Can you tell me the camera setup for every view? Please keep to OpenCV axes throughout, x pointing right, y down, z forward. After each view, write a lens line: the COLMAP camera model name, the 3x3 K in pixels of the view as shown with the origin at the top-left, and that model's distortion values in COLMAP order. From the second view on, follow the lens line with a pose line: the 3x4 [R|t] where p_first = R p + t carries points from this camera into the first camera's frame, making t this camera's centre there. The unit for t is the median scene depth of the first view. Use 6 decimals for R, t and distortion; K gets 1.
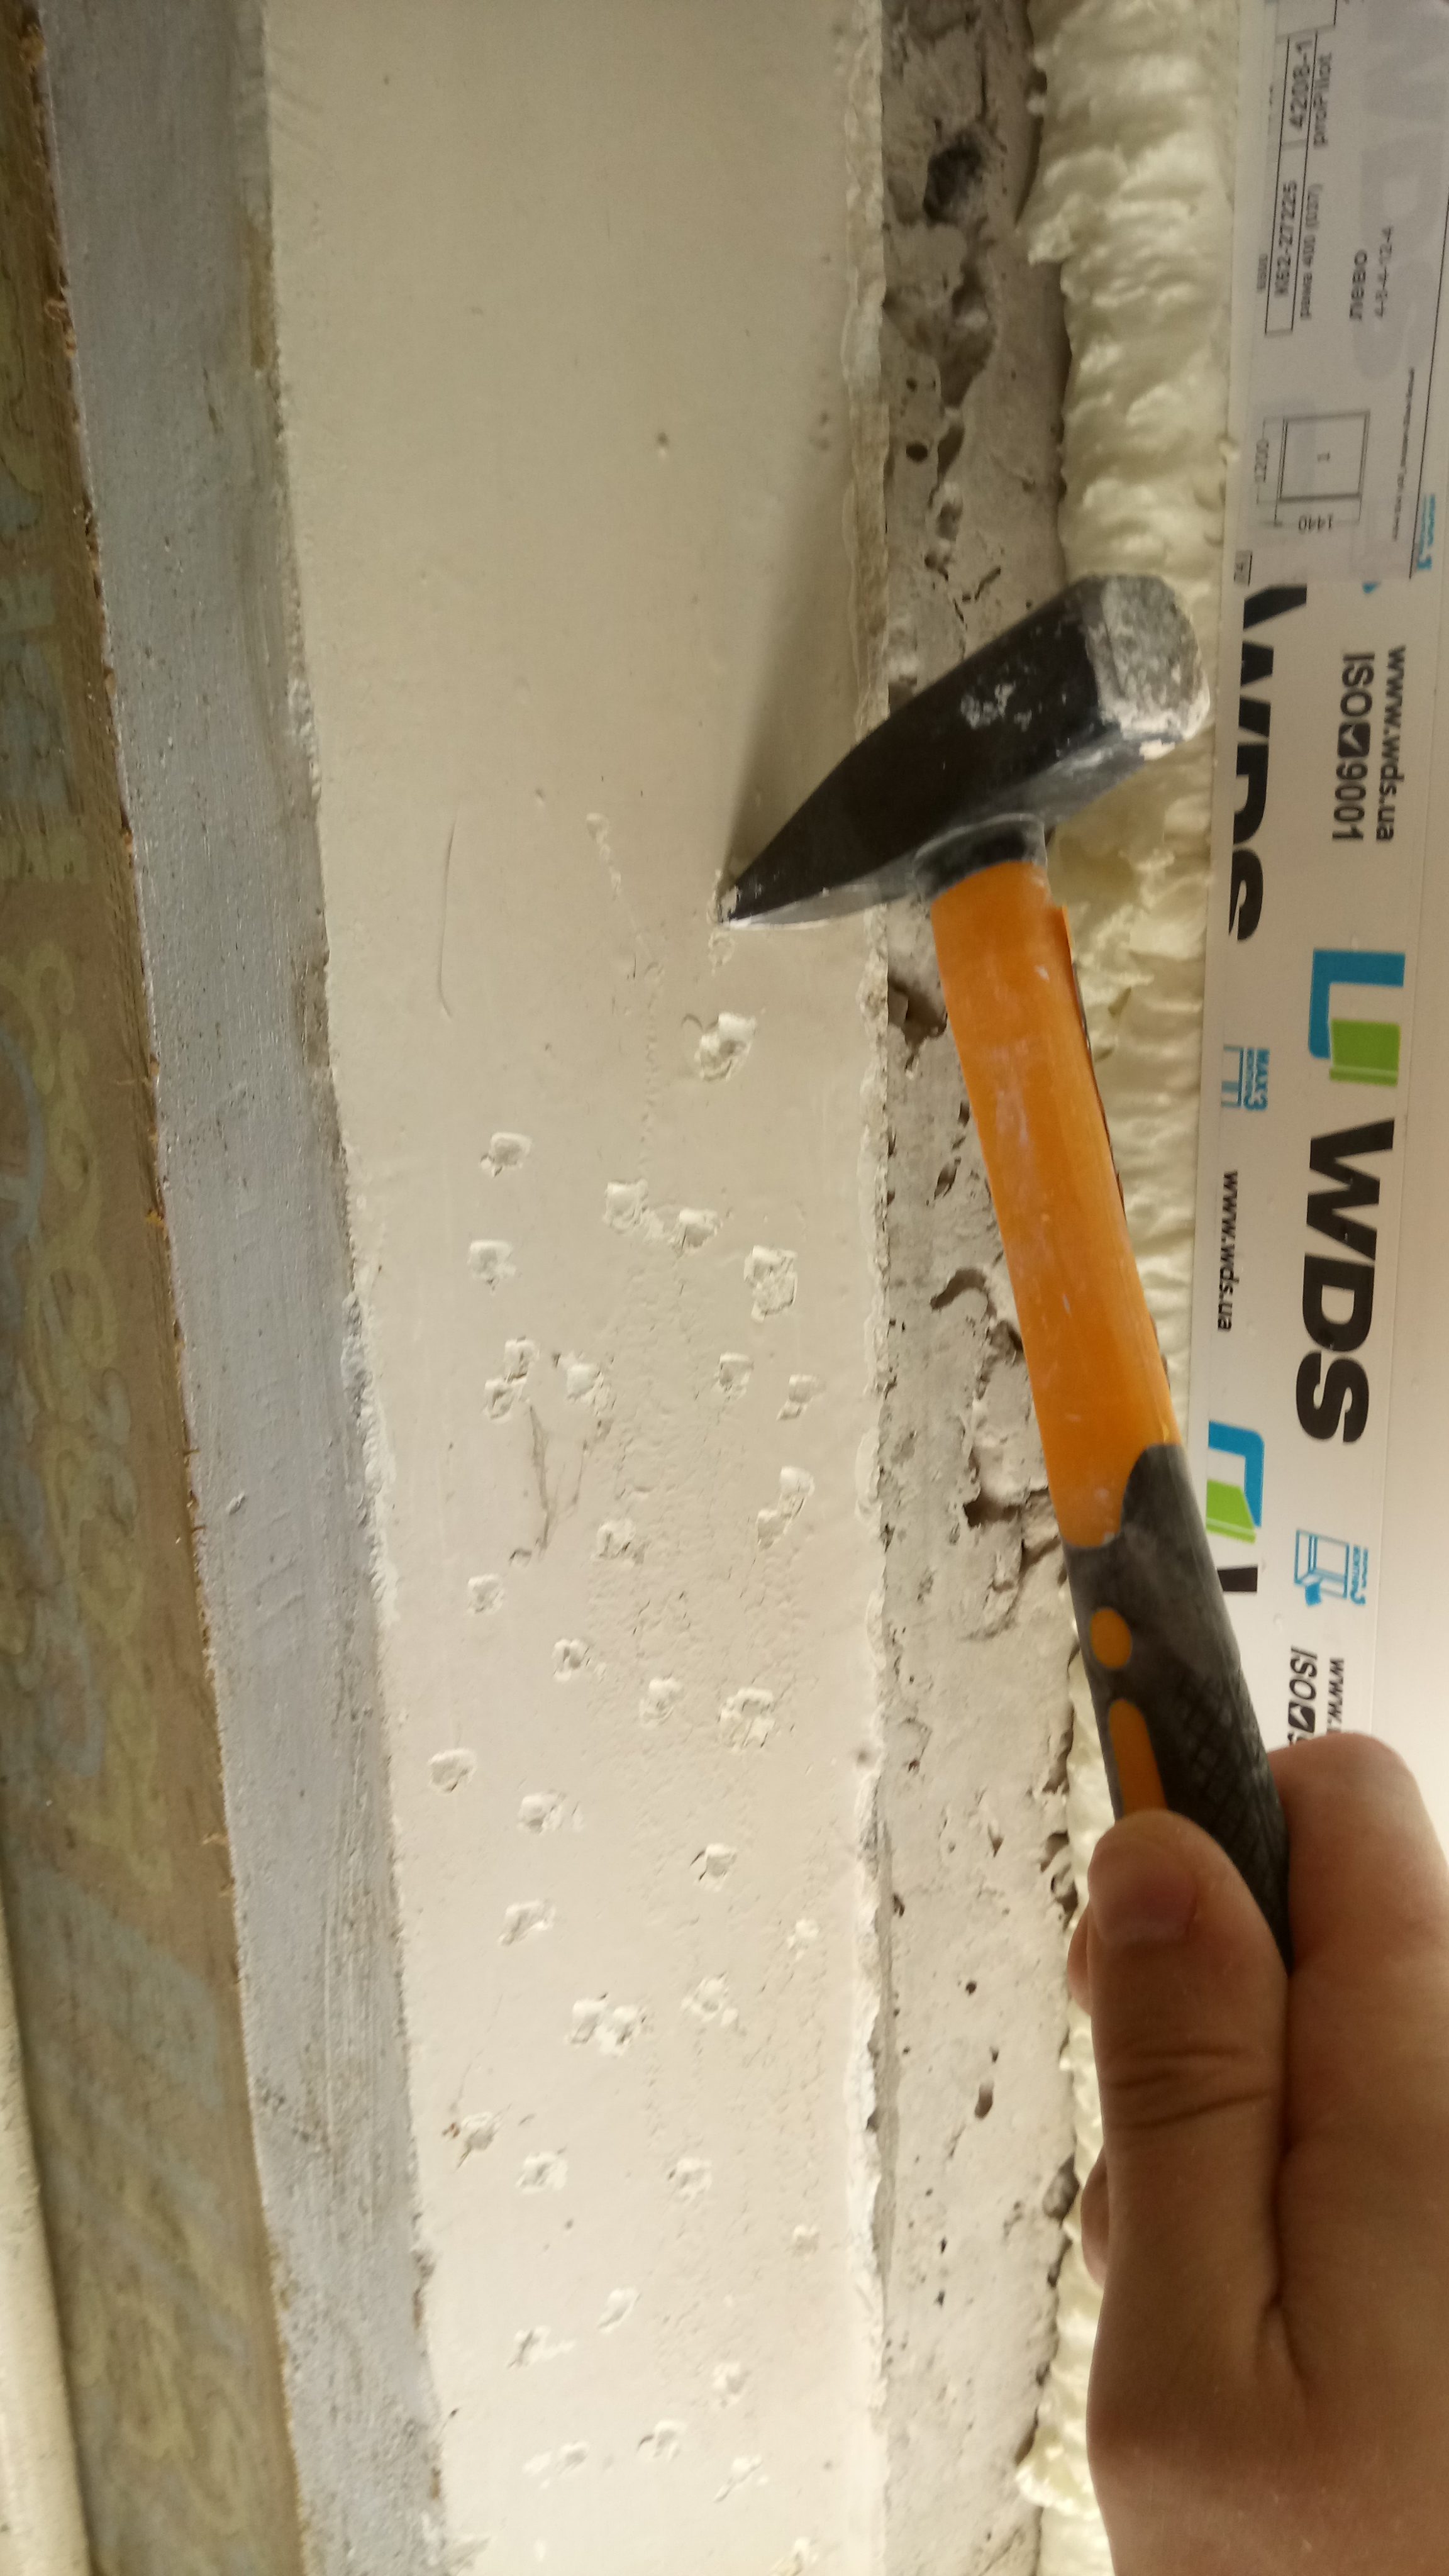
lens RADIAL K [[1971.5, 0, 705.0], [0, 1971.5, 1294.9], [0, 0, 1]] dist [0.128163, -0.239469]
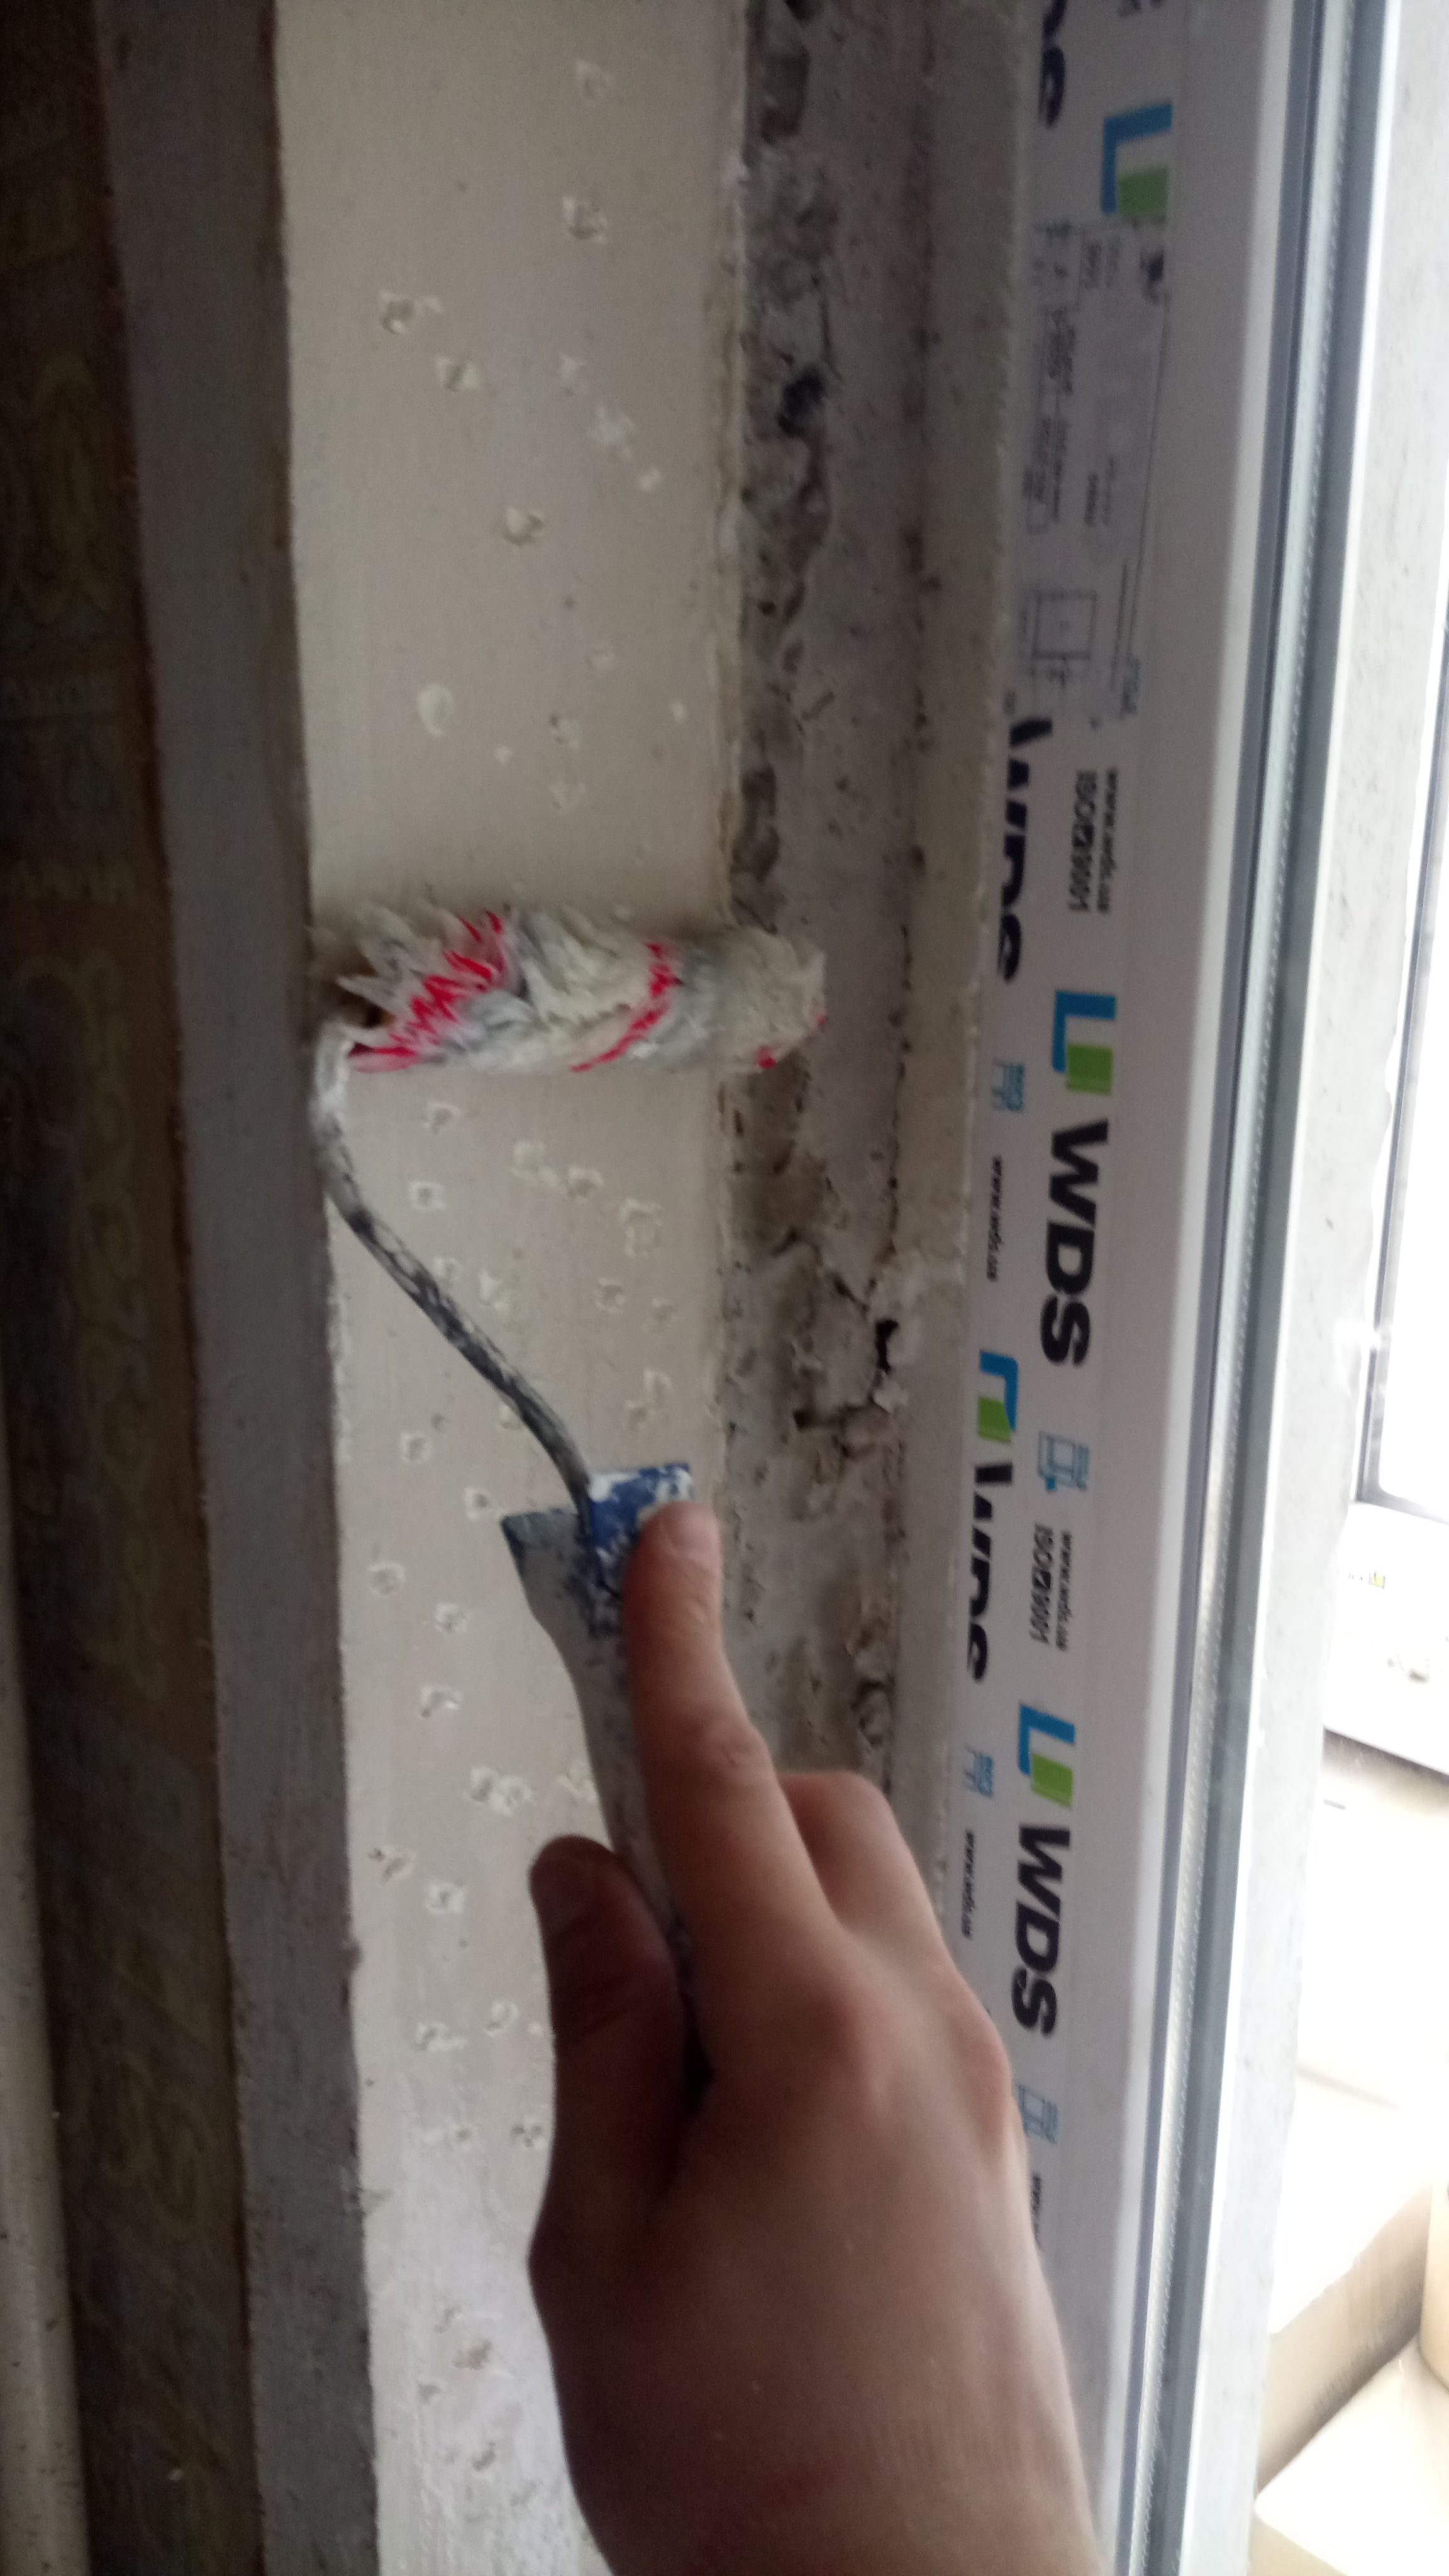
lens RADIAL K [[1955.5, 0, 699.8], [0, 1955.5, 1306.3], [0, 0, 1]] dist [0.118721, -0.200477]
pose [[0.999361, 0.033088, 0.013526, 0.056188], [-0.033006, 0.999436, -0.006238, 0.053396], [-0.013725, 0.005788, 0.999889, -0.308135]]
